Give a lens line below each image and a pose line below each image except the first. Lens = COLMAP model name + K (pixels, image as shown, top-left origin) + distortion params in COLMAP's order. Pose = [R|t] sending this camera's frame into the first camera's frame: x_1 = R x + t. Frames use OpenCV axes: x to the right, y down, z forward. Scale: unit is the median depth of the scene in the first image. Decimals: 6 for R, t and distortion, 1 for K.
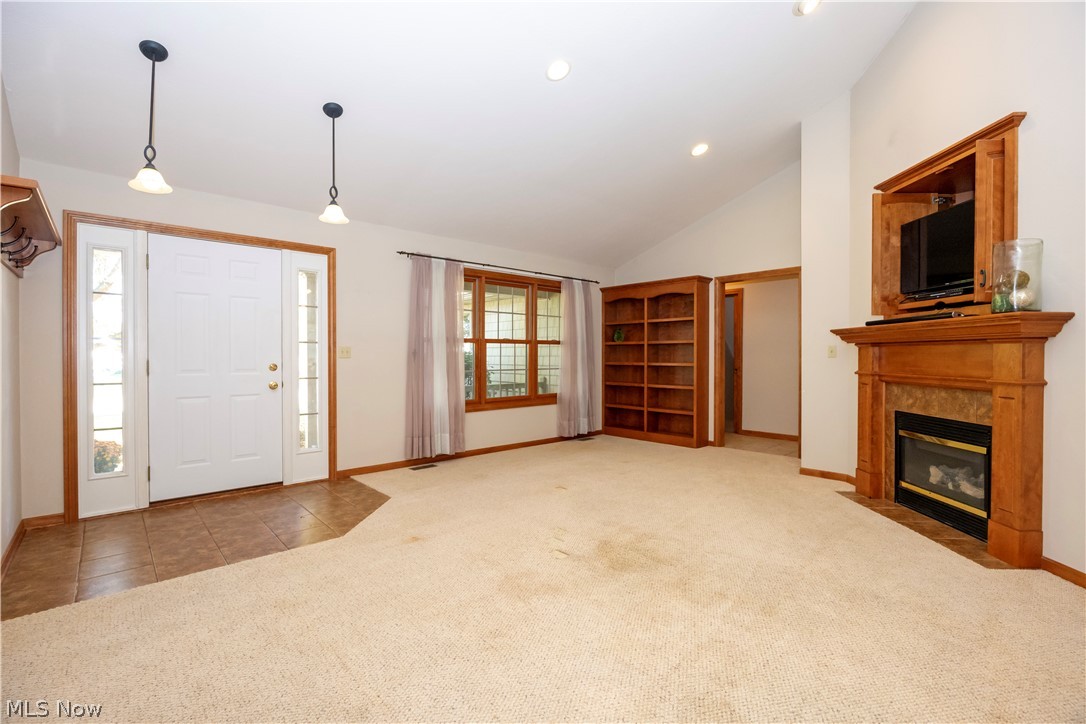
lens RADIAL K [[490.1, 0, 545.7], [0, 490.1, 354.9], [0, 0, 1]] dist [-0.001907, 0.000083]
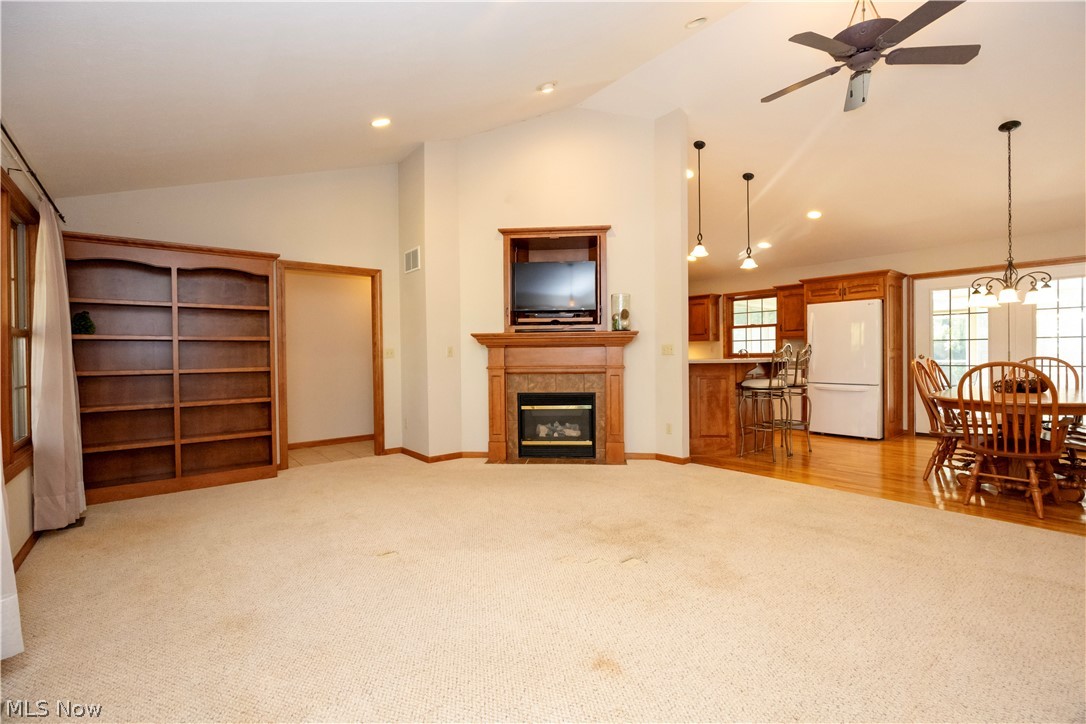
lens RADIAL K [[490.1, 0, 545.7], [0, 490.1, 354.9], [0, 0, 1]] dist [-0.001907, 0.000083]
pose [[0.052665, -0.000970, 0.998612, -0.712389], [0.011564, 0.999933, 0.000361, 0.003636], [-0.998545, 0.011529, 0.052673, 0.853428]]
